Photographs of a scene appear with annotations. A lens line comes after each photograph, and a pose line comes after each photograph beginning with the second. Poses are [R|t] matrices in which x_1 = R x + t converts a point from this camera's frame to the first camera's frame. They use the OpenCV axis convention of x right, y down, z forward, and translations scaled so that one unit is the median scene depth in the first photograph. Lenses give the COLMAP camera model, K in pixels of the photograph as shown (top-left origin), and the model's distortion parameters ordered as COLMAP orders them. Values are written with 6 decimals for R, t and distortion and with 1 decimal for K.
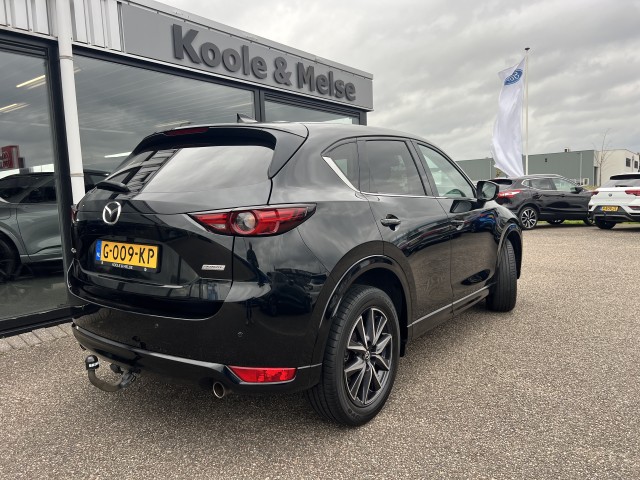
lens RADIAL K [[478.7, 0, 317.7], [0, 478.7, 241.5], [0, 0, 1]] dist [0.051268, -0.056980]
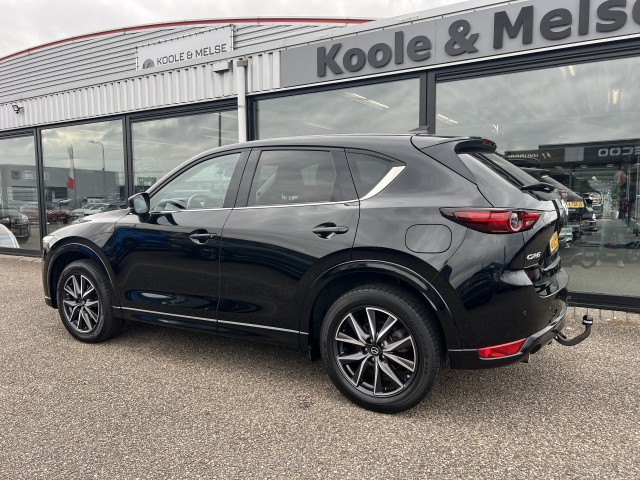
lens RADIAL K [[478.7, 0, 317.7], [0, 478.7, 241.5], [0, 0, 1]] dist [0.051268, -0.056980]
pose [[0.125401, 0.123745, -0.984358, 0.862941], [-0.092650, 0.989315, 0.112566, -0.116581], [0.987770, 0.077085, 0.135526, 0.847467]]
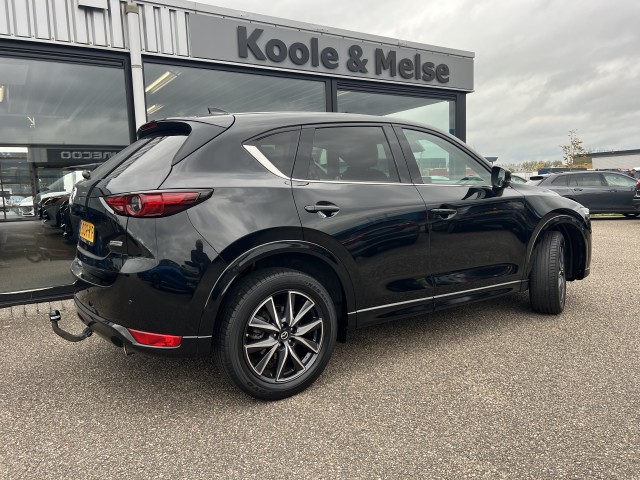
lens RADIAL K [[478.7, 0, 317.7], [0, 478.7, 241.5], [0, 0, 1]] dist [0.051268, -0.056980]
pose [[0.940880, 0.040249, -0.336340, 0.248128], [-0.032300, 0.999052, 0.029196, -0.000010], [0.337197, -0.016607, 0.941288, 0.023375]]
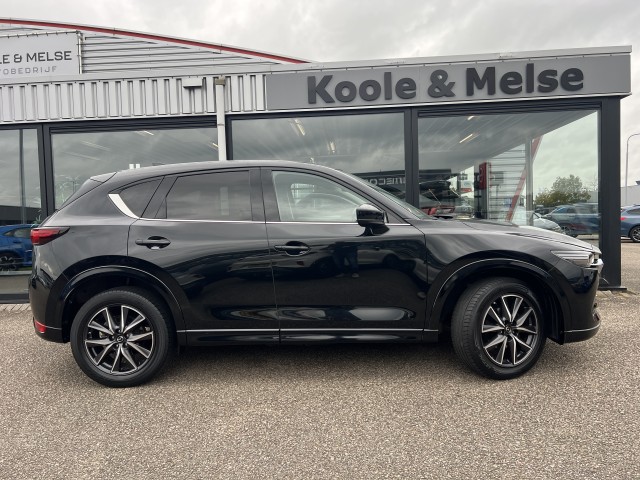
lens RADIAL K [[478.7, 0, 317.7], [0, 478.7, 241.5], [0, 0, 1]] dist [0.051268, -0.056980]
pose [[0.561731, 0.055421, -0.825462, 0.736731], [-0.069870, 0.997367, 0.019416, -0.049869], [0.824365, 0.046769, 0.564124, 0.328017]]
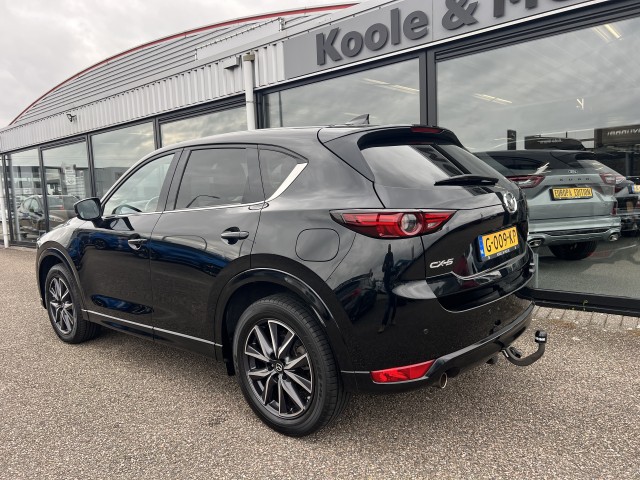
lens RADIAL K [[478.7, 0, 317.7], [0, 478.7, 241.5], [0, 0, 1]] dist [0.051268, -0.056980]
pose [[-0.050693, 0.143246, -0.988388, 0.822154], [-0.052479, 0.987911, 0.145868, -0.140193], [0.997335, 0.059264, -0.042563, 1.037596]]
